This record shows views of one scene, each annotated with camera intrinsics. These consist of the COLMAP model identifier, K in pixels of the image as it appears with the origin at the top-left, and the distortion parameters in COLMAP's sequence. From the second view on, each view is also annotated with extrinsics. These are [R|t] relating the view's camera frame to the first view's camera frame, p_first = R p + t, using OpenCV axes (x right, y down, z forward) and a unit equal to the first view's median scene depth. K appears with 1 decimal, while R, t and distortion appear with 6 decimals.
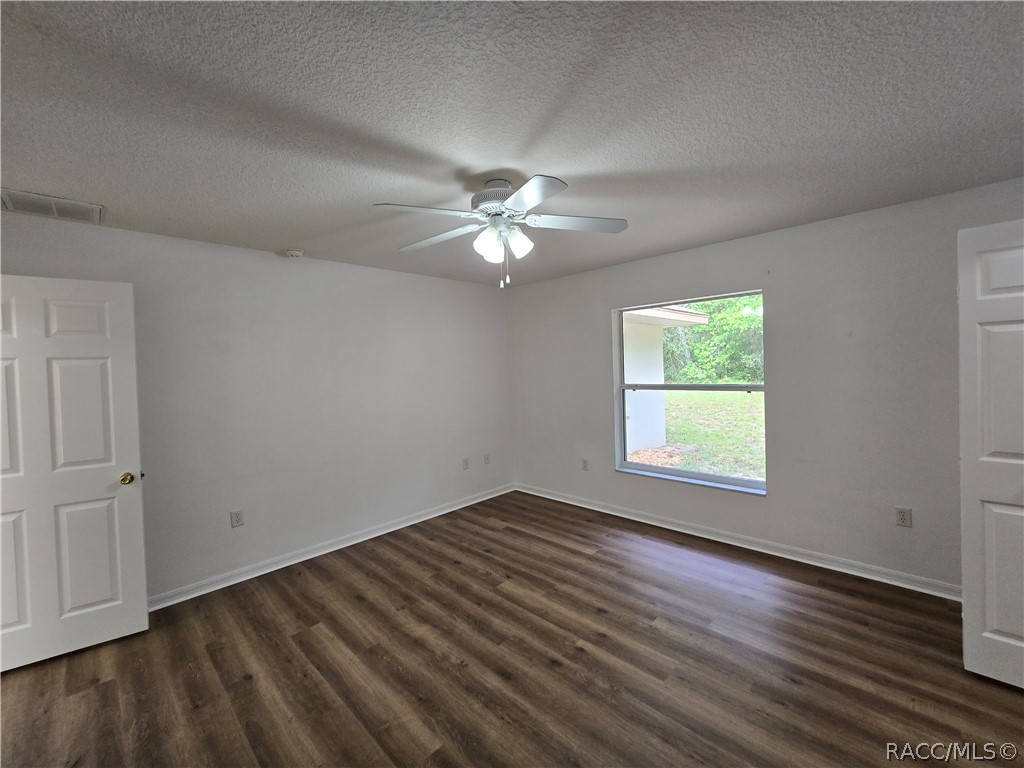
lens RADIAL K [[420.0, 0, 509.3], [0, 420.0, 378.6], [0, 0, 1]] dist [0.000032, -0.000699]
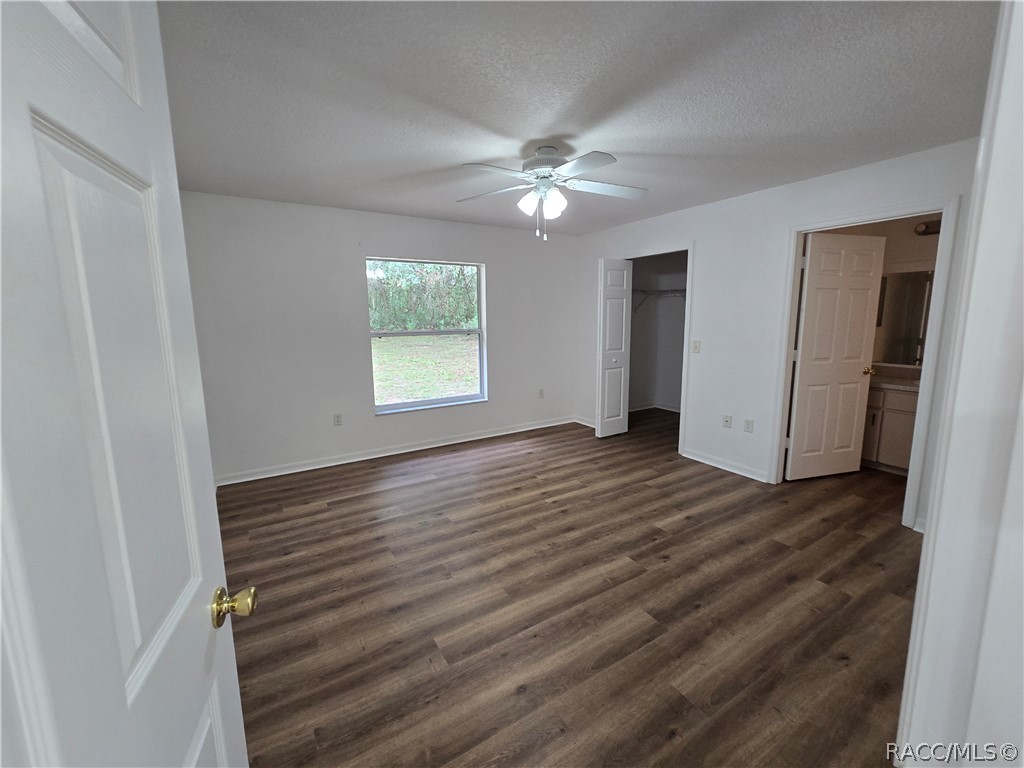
lens RADIAL K [[420.0, 0, 508.3], [0, 420.0, 383.4], [0, 0, 1]] dist [0.000032, -0.000699]
pose [[0.248462, -0.123869, 0.960689, -1.088614], [0.032633, 0.992297, 0.119505, 0.039998], [-0.968092, 0.001658, 0.250591, 0.684867]]
